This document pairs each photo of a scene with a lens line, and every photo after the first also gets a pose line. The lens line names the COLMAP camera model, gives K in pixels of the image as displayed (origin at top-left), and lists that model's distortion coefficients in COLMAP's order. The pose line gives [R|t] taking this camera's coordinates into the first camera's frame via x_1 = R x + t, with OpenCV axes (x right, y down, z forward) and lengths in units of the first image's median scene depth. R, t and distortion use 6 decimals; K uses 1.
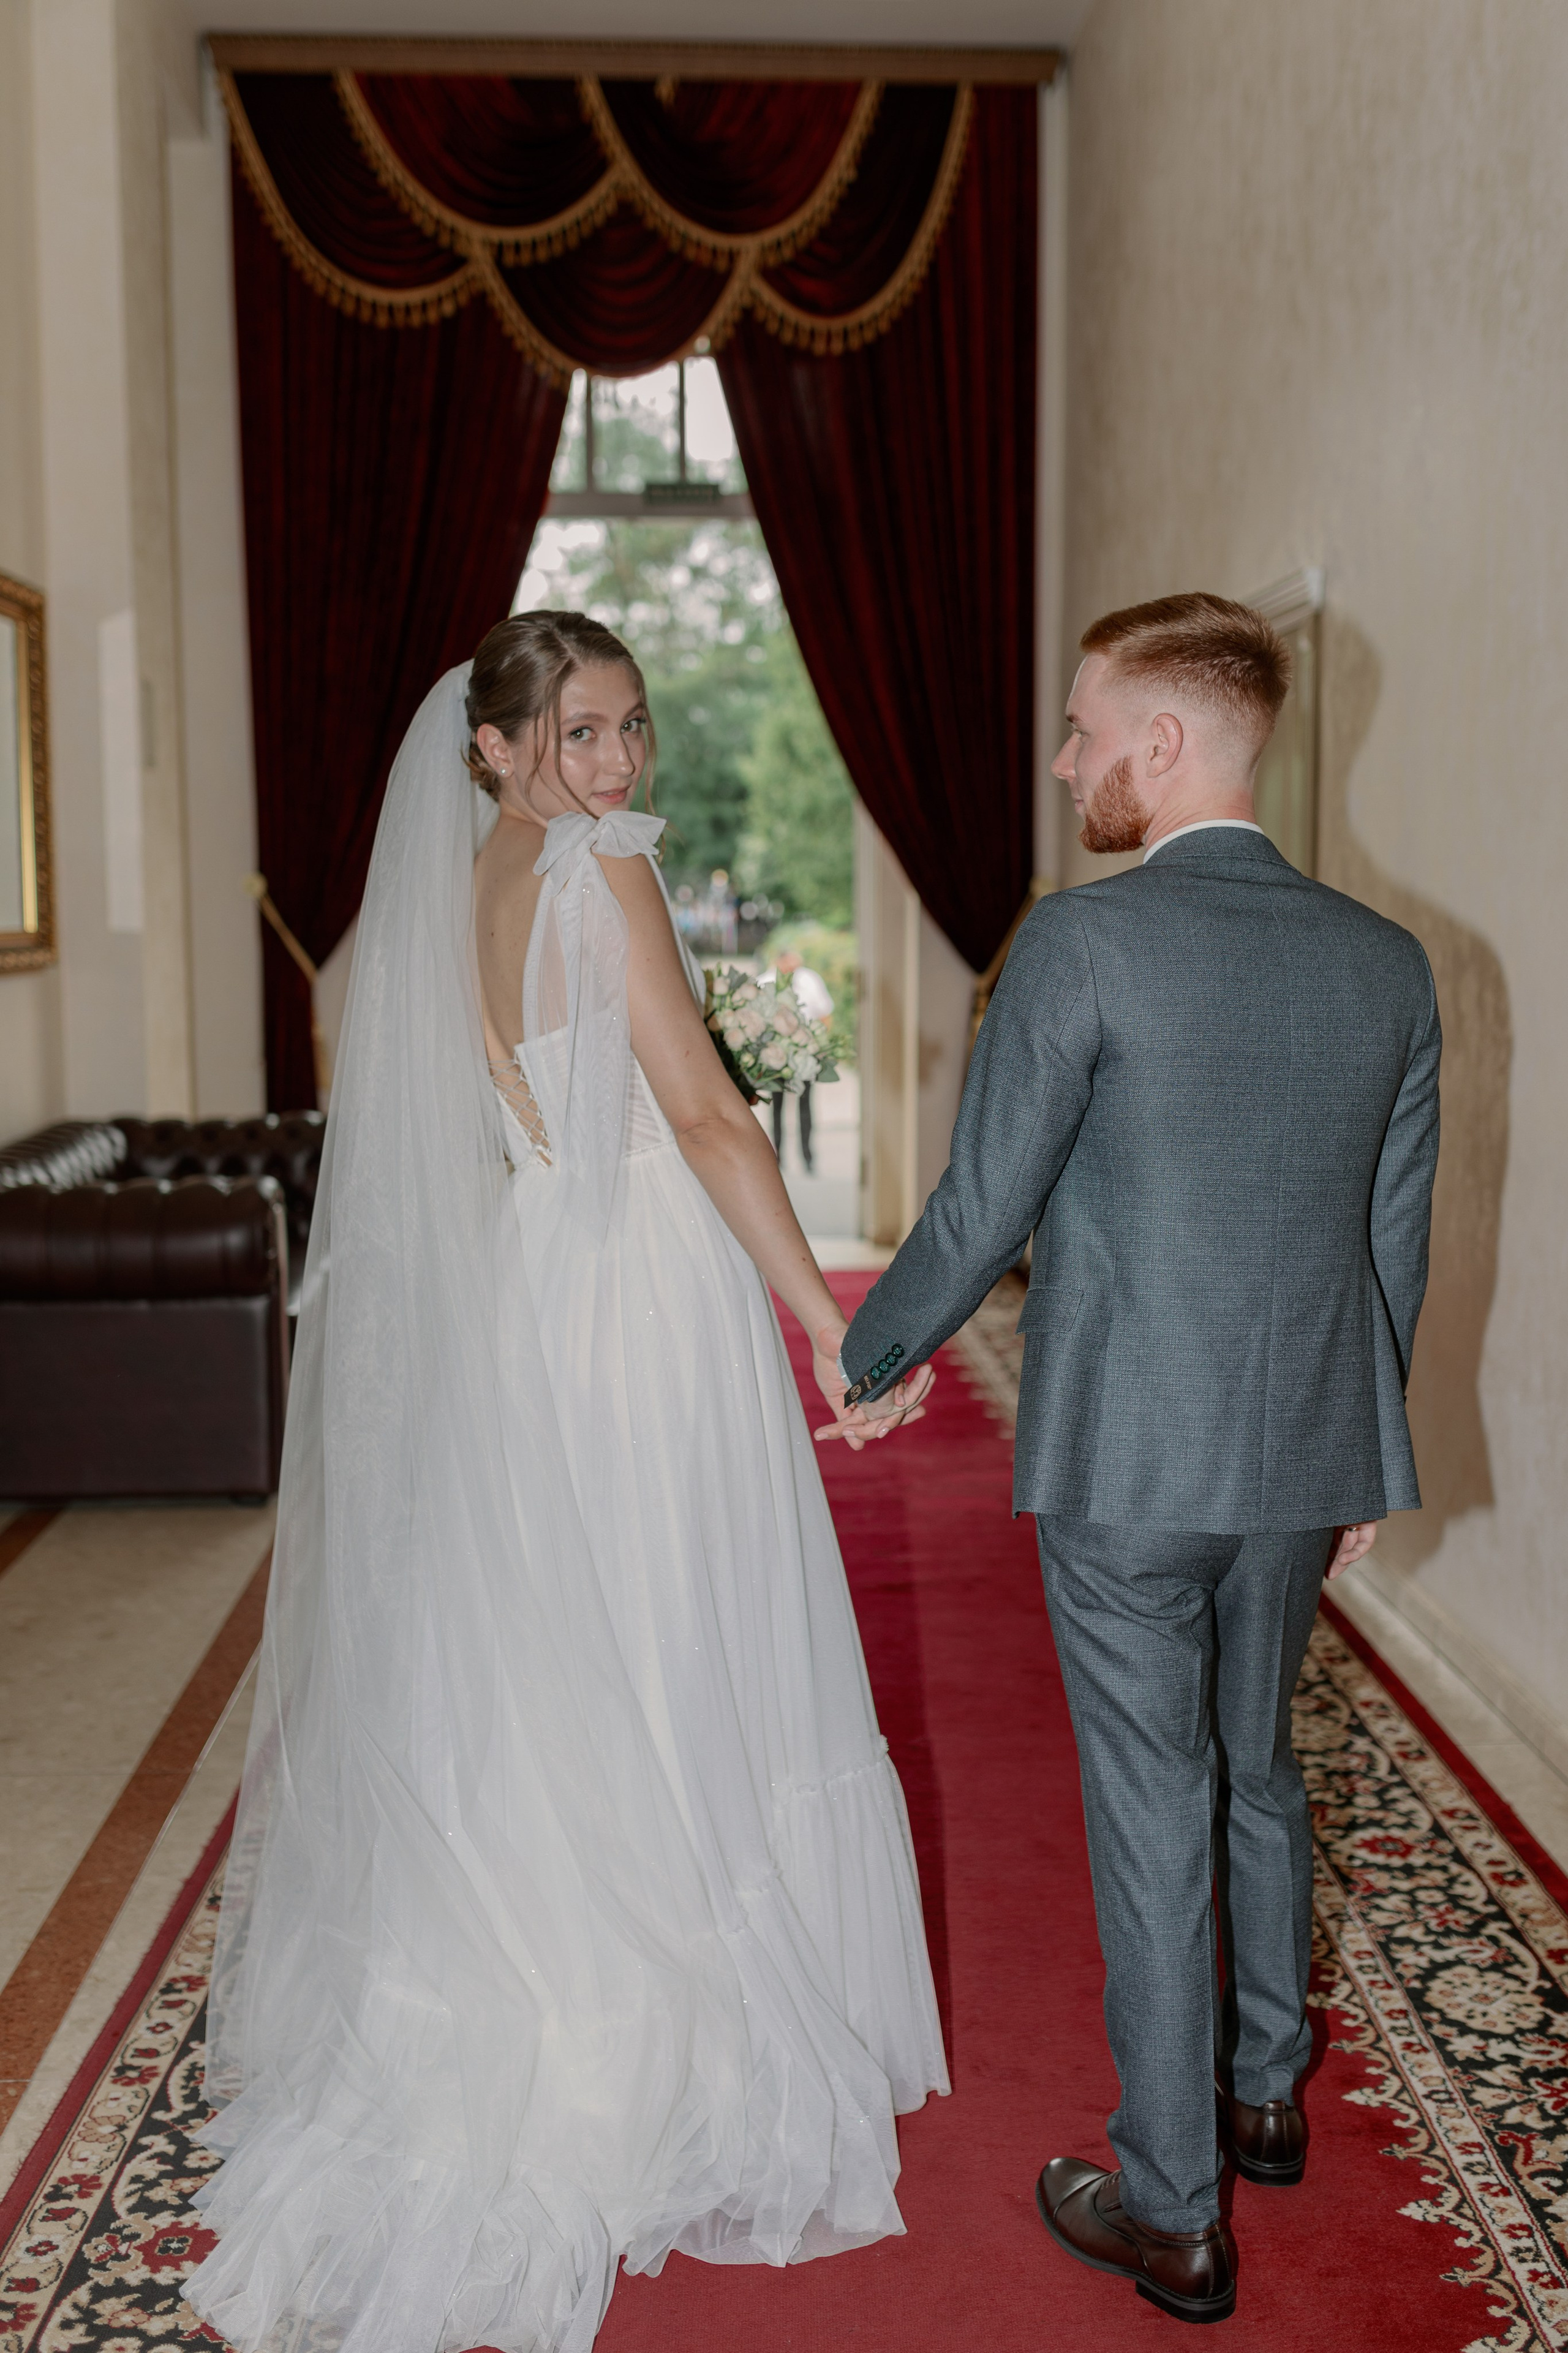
lens RADIAL K [[2392.3, 0, 793.9], [0, 2392.3, 1131.3], [0, 0, 1]] dist [-0.001032, 0.015013]
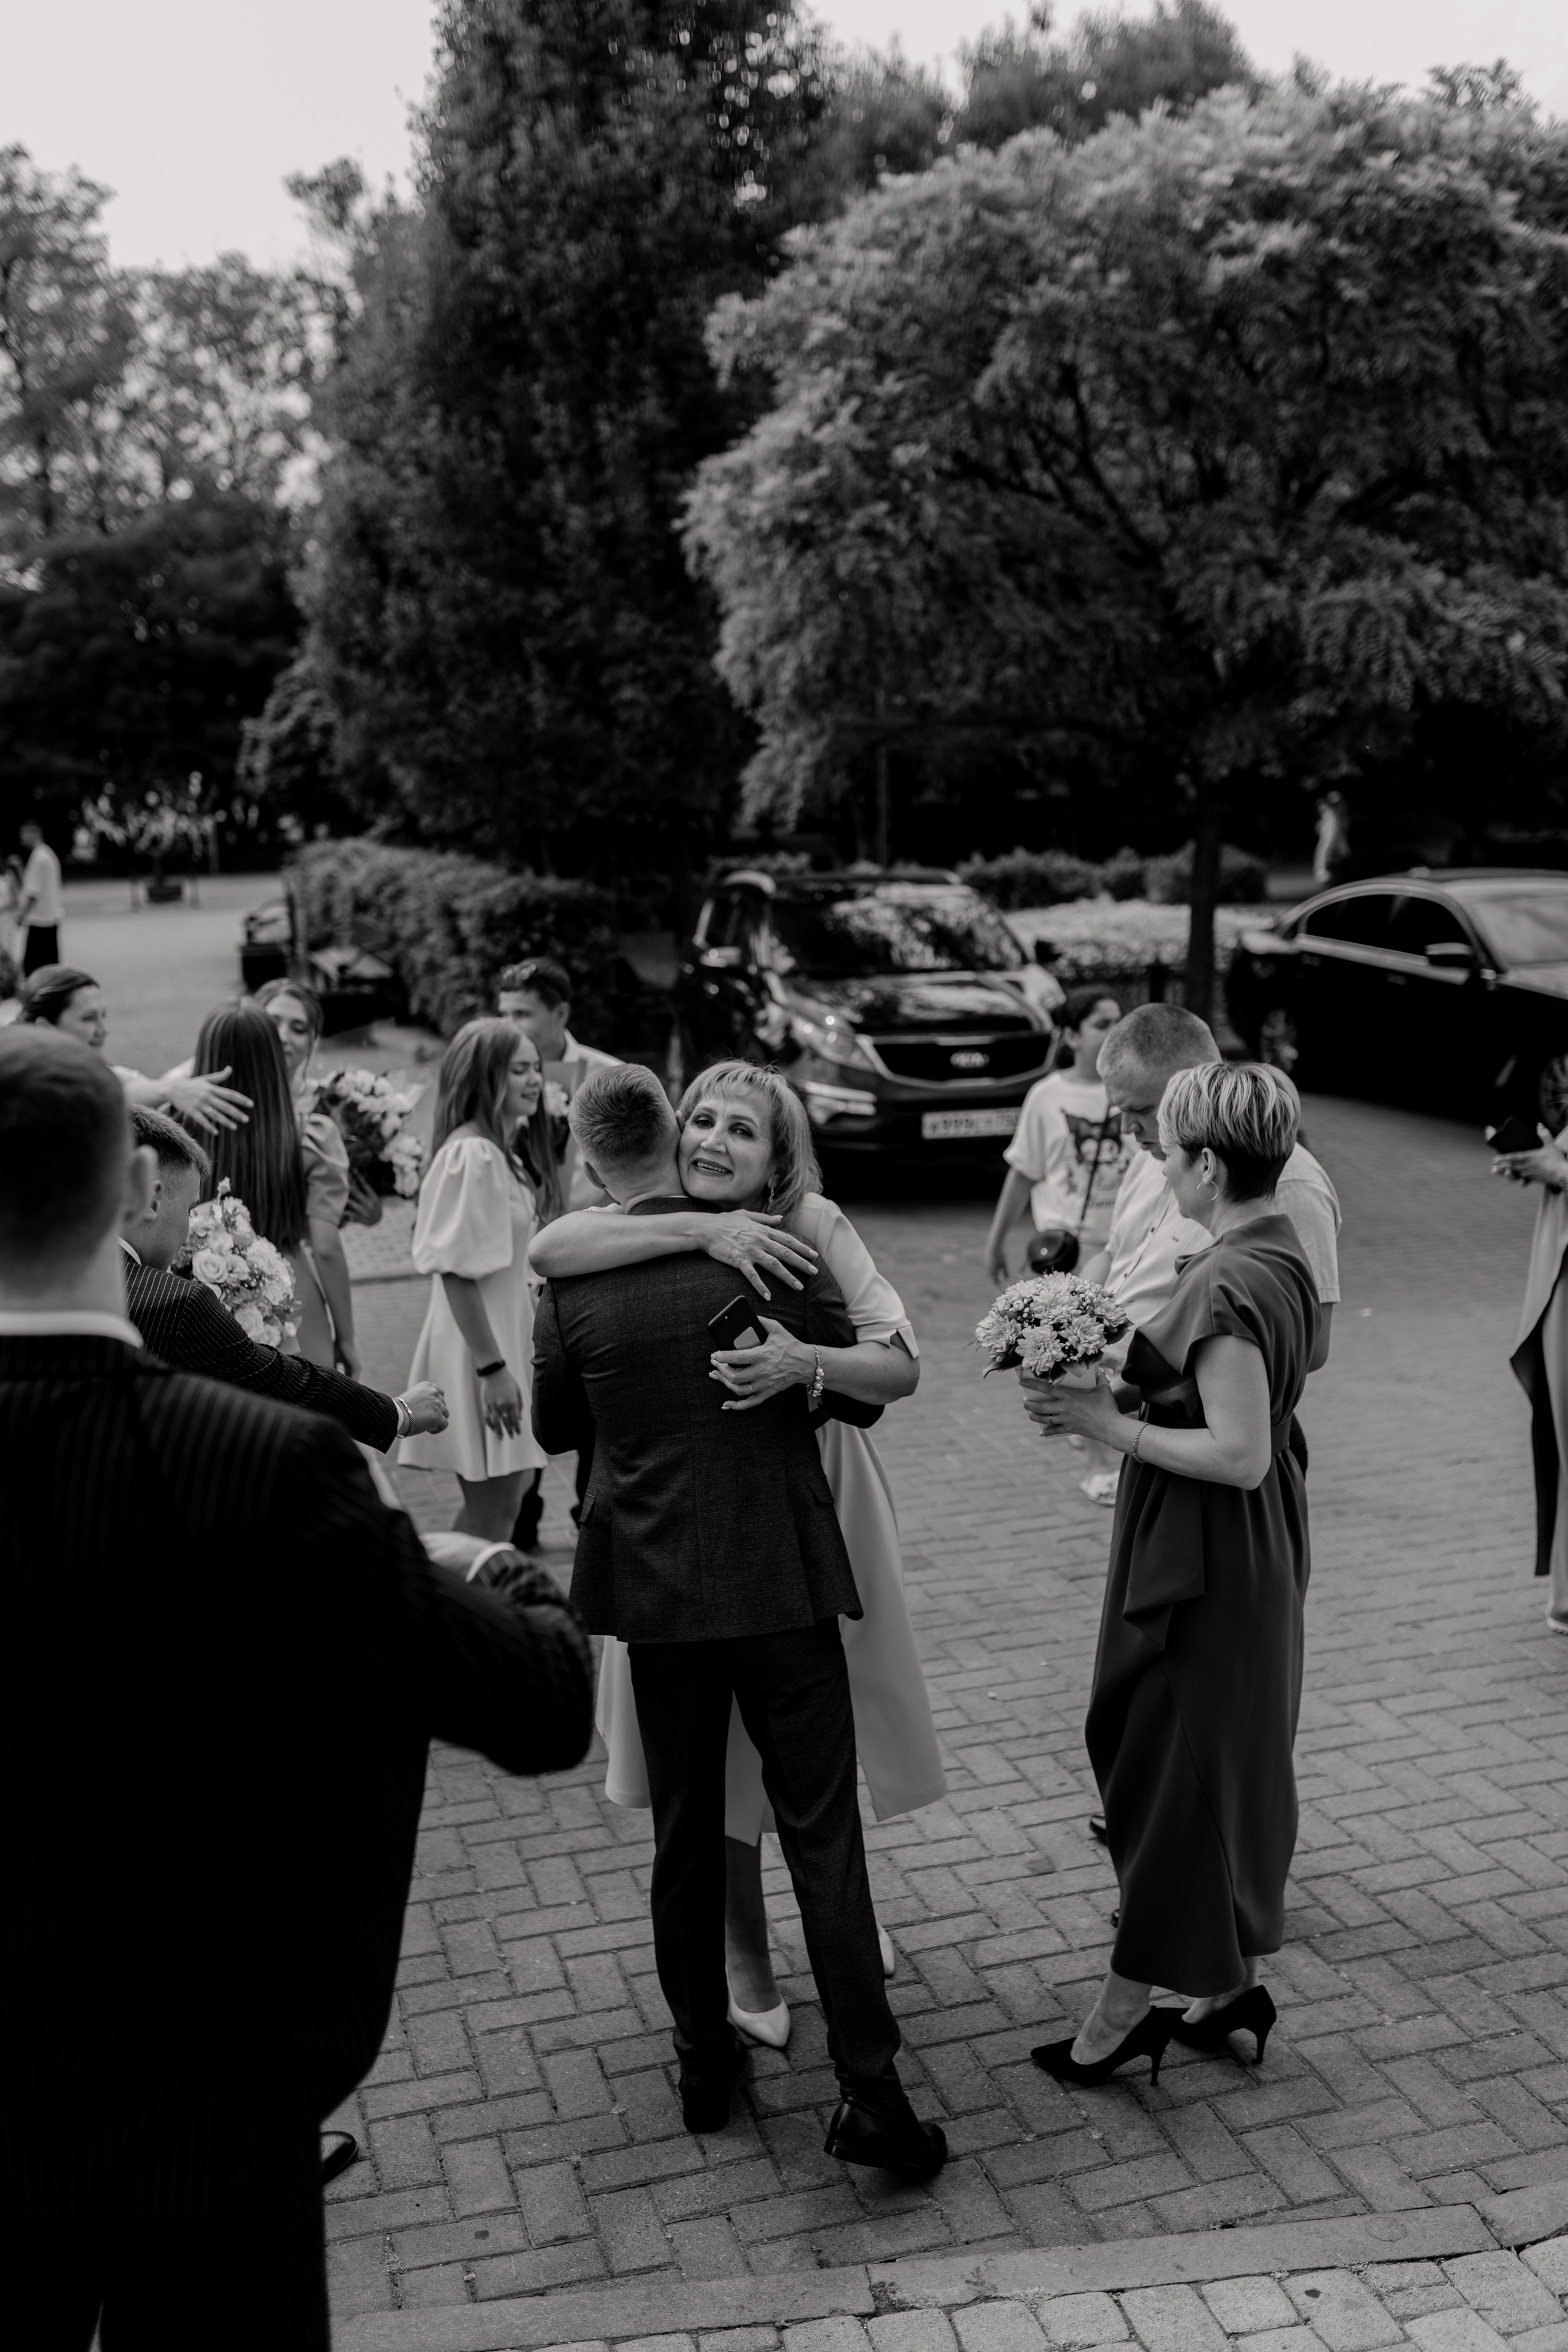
lens RADIAL K [[2293.6, 0, 789.4], [0, 2293.6, 1158.1], [0, 0, 1]] dist [-0.002689, 0.007119]
pose [[0.972049, -0.067850, 0.224759, -0.081532], [0.053667, 0.996198, 0.068630, -0.085097], [-0.228561, -0.054649, 0.971994, 0.830417]]
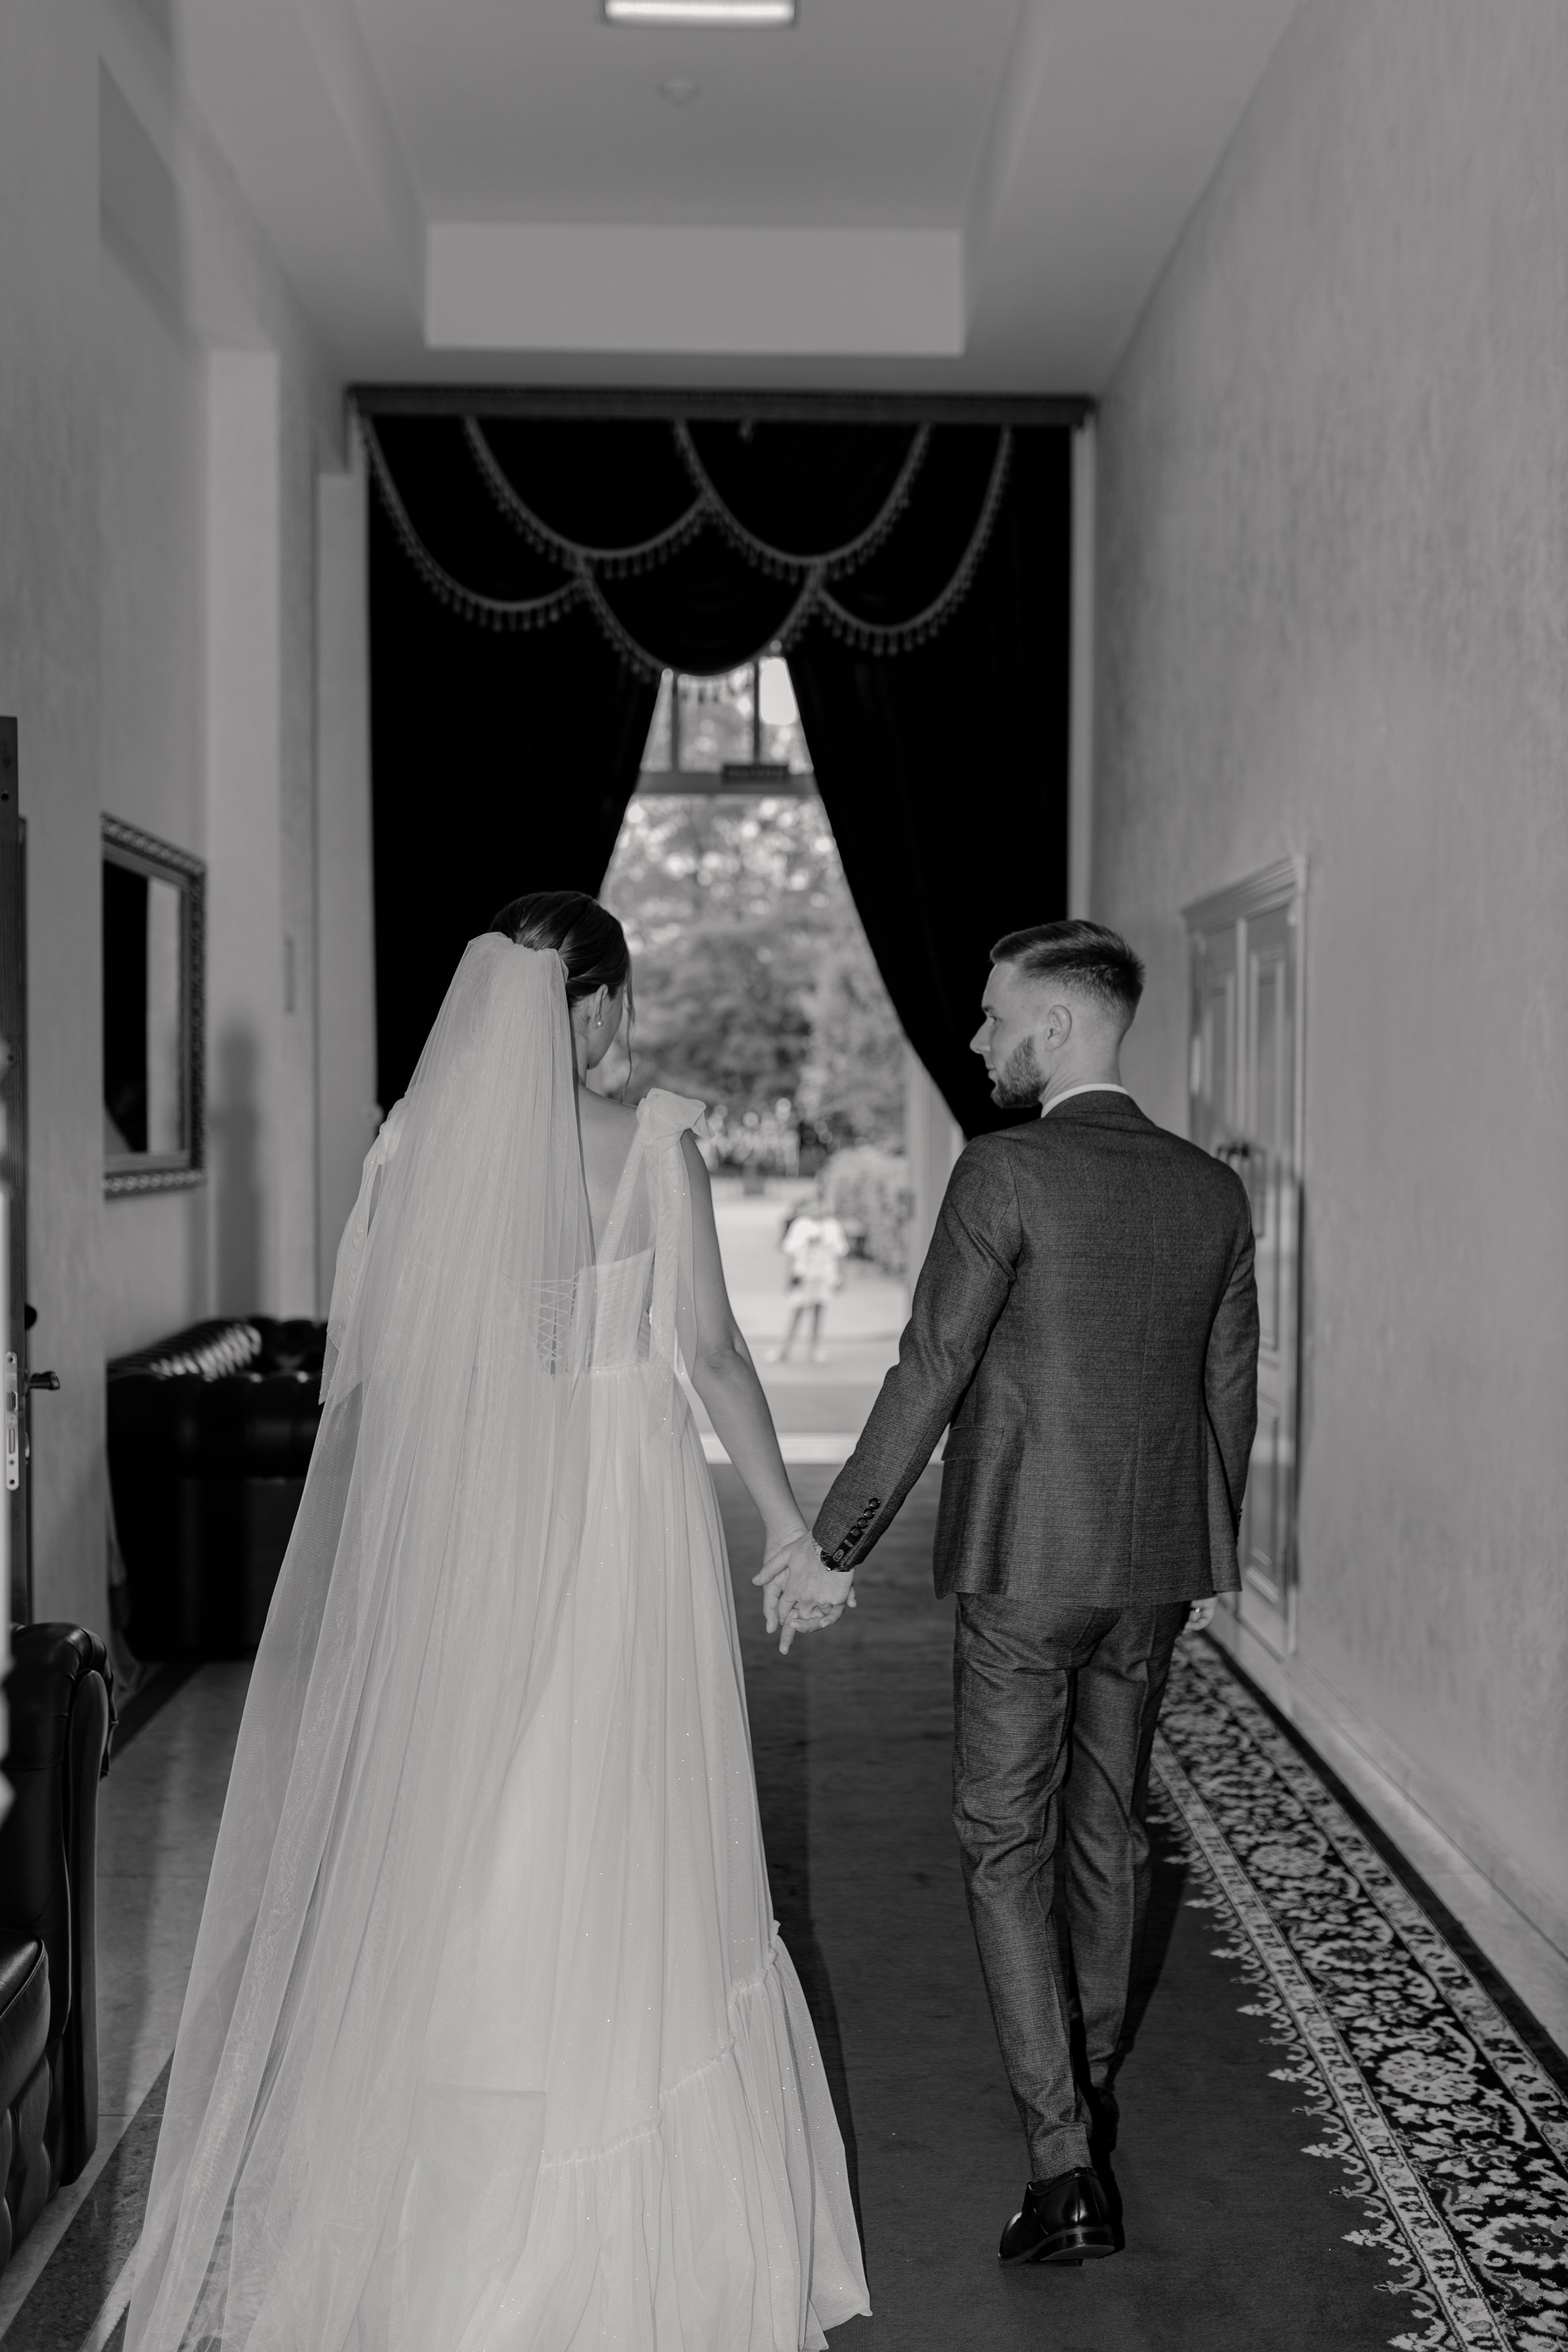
lens RADIAL K [[2248.7, 0, 795.0], [0, 2248.7, 1172.2], [0, 0, 1]] dist [-0.002000, 0.009753]
pose [[0.999640, 0.009214, -0.025185, 0.000569], [-0.011075, 0.997140, -0.074760, 0.001999], [0.024424, 0.075012, 0.996883, -0.054772]]
